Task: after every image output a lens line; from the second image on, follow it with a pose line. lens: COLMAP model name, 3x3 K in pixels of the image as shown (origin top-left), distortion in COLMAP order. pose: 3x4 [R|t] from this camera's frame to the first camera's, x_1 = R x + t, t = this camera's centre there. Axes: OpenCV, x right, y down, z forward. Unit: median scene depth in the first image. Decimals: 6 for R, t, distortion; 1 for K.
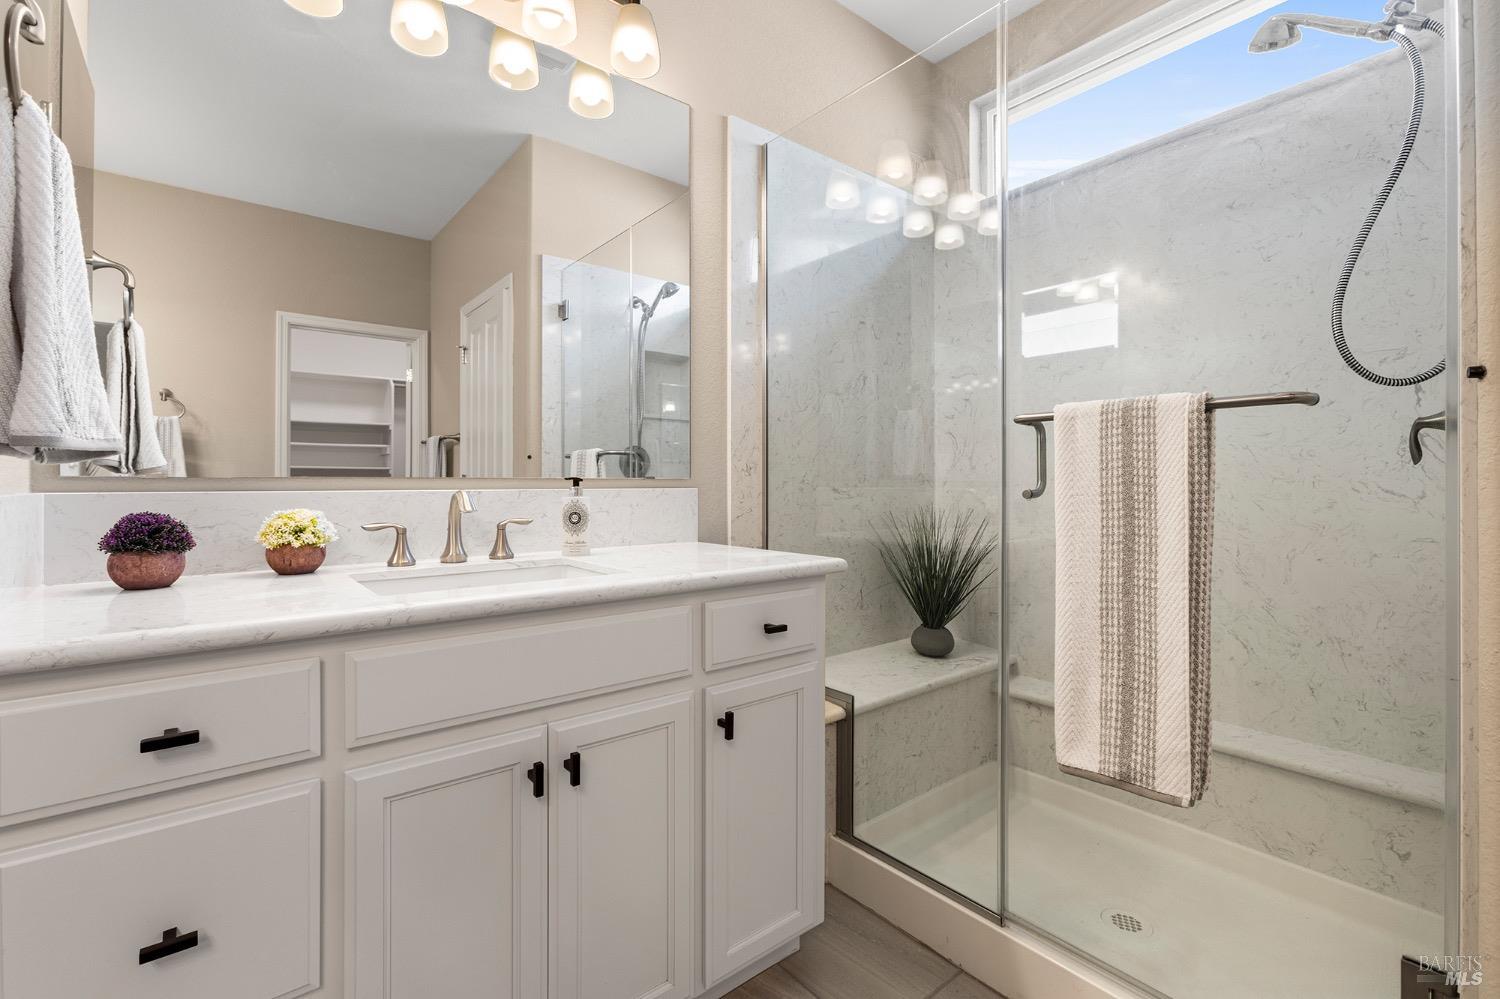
lens RADIAL K [[671.3, 0, 739.3], [0, 671.3, 492.6], [0, 0, 1]] dist [-0.003170, 0.000076]
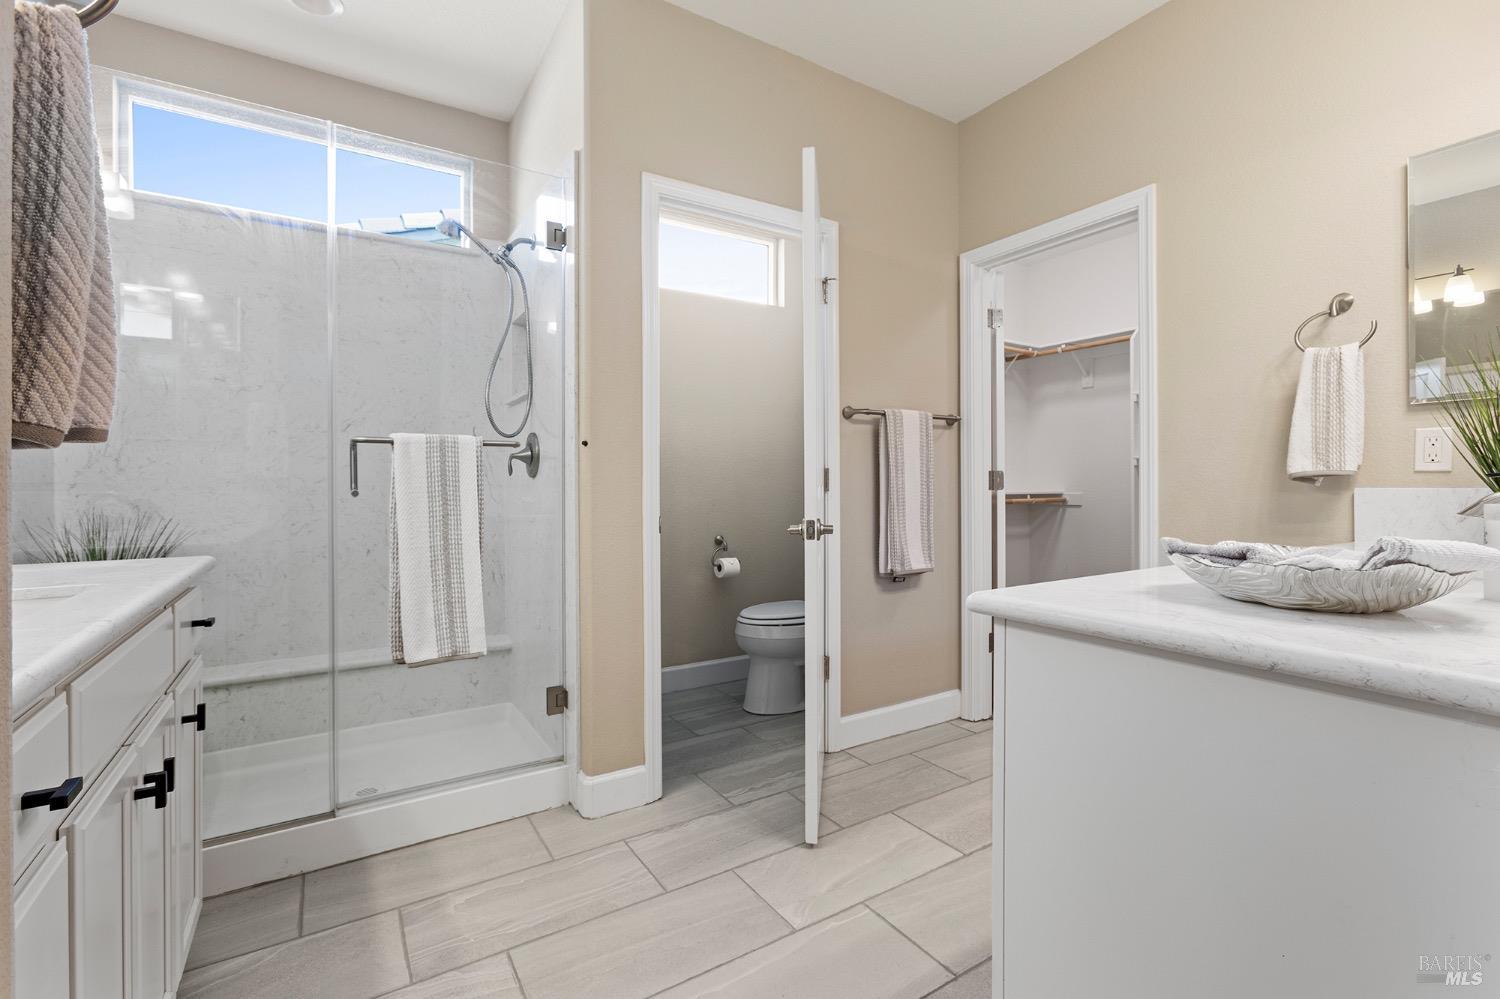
lens RADIAL K [[671.3, 0, 739.3], [0, 671.3, 492.6], [0, 0, 1]] dist [-0.003170, 0.000076]
pose [[0.113506, -0.006092, 0.993519, -1.015152], [0.014592, 0.999884, 0.004463, 0.008207], [-0.993430, 0.013991, 0.113582, 0.054156]]
